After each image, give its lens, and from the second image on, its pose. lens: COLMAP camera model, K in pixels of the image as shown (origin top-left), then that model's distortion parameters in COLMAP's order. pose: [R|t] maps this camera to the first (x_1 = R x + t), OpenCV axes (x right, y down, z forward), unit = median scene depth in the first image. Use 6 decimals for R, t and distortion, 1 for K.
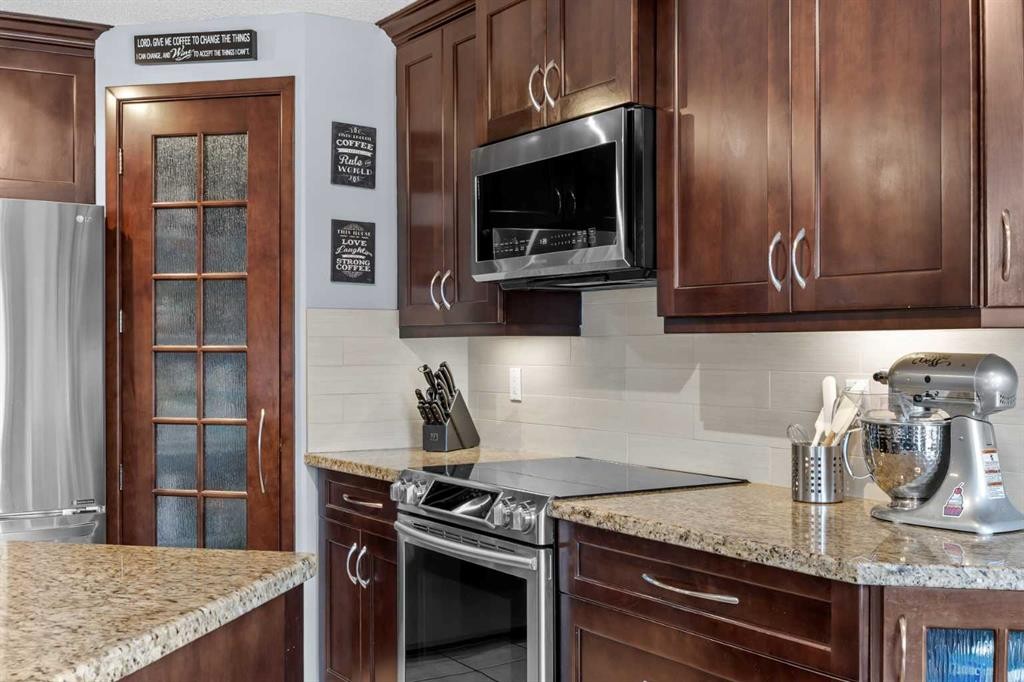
lens RADIAL K [[1174.0, 0, 511.7], [0, 1174.0, 342.7], [0, 0, 1]] dist [0.019159, 0.000000]
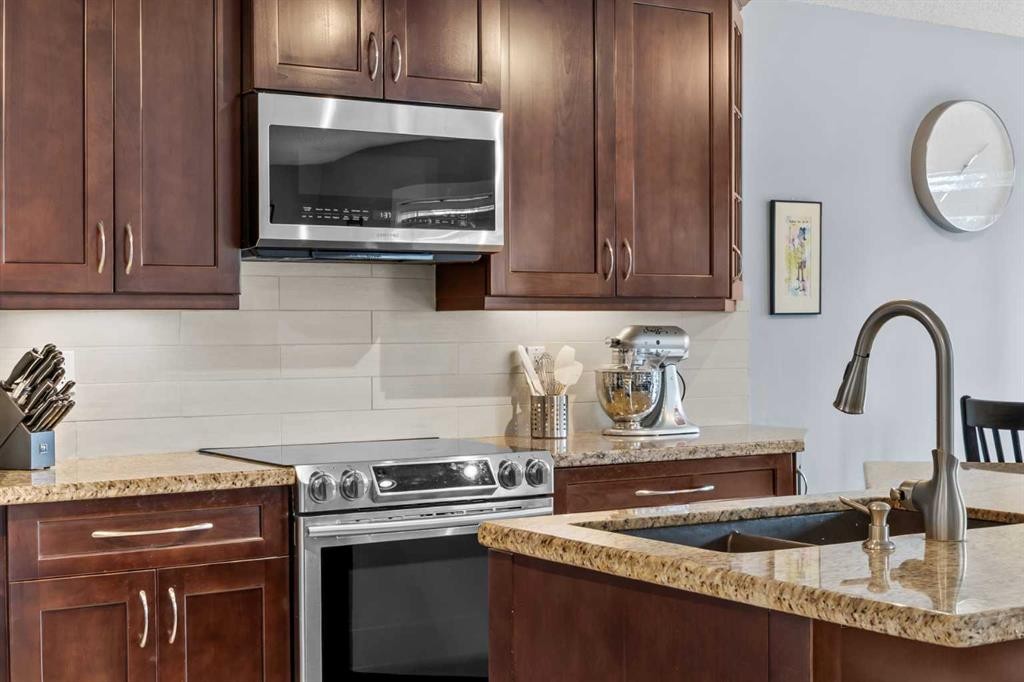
lens RADIAL K [[1474.7, 0, 517.5], [0, 1474.7, 344.3], [0, 0, 1]] dist [-0.003326, 0.000000]
pose [[-0.003727, -0.005914, 0.999976, -1.485238], [0.002741, 0.999979, 0.005924, 0.019039], [-0.999989, 0.002763, -0.003711, 1.088615]]
